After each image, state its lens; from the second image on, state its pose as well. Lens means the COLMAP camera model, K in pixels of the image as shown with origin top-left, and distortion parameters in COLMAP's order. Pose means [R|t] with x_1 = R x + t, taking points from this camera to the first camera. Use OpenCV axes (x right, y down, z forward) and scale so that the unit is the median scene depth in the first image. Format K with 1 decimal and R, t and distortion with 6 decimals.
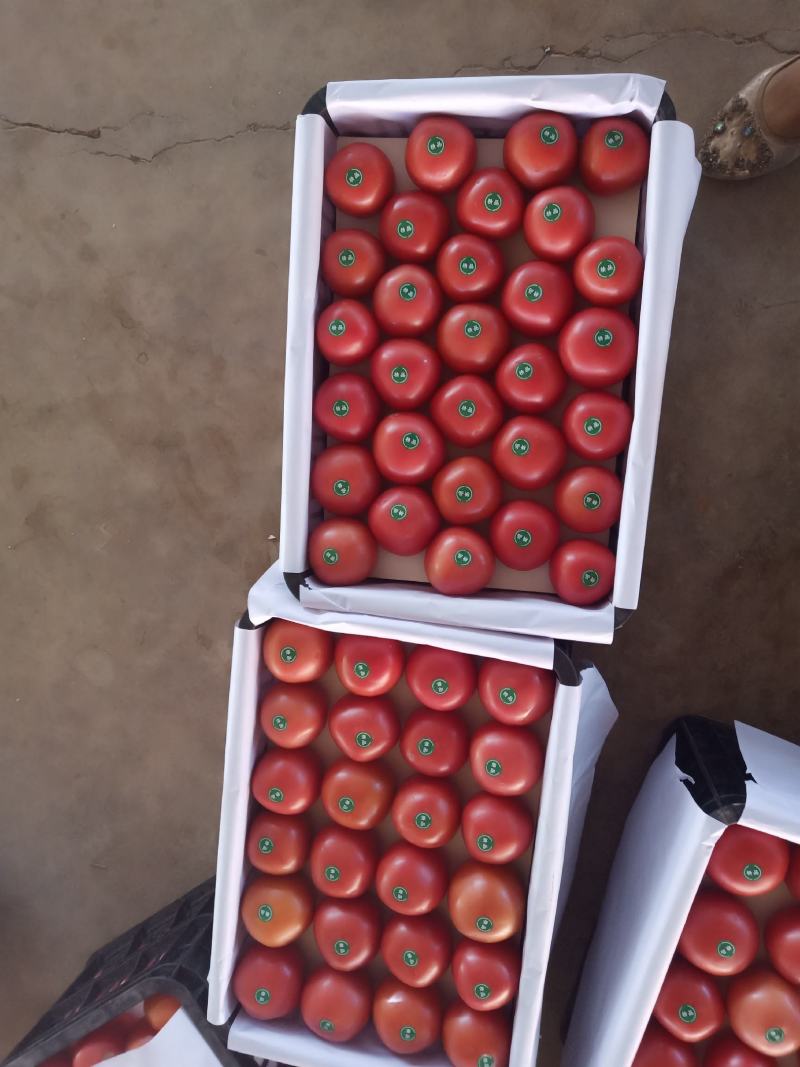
lens RADIAL K [[839.0, 0, 400.0], [0, 839.0, 533.5], [0, 0, 1]] dist [0.004638, 0.003852]
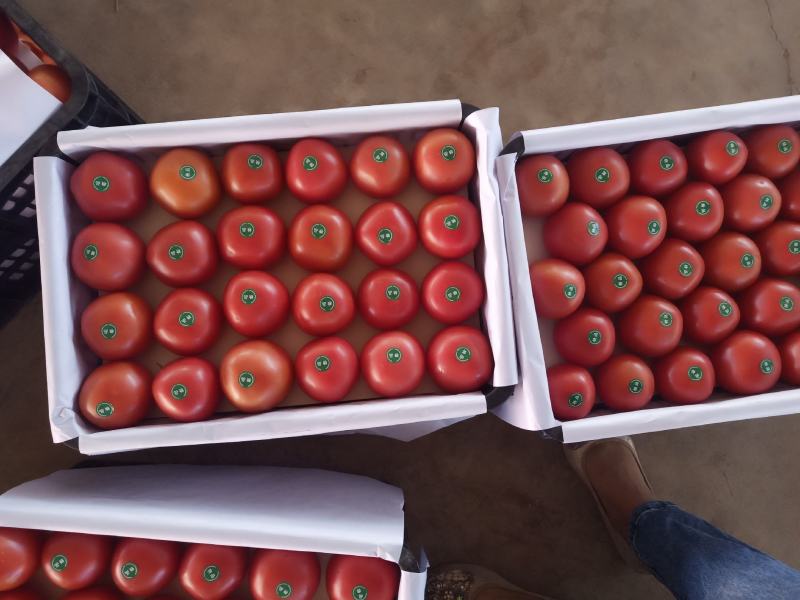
lens RADIAL K [[610.5, 0, 400.0], [0, 610.5, 300.0], [0, 0, 1]] dist [-0.012965, 0.048661]
pose [[0.181219, 0.970874, 0.156726, -0.080360], [-0.964415, 0.206639, -0.164938, 0.364984], [-0.192520, -0.121259, 0.973772, 0.206308]]
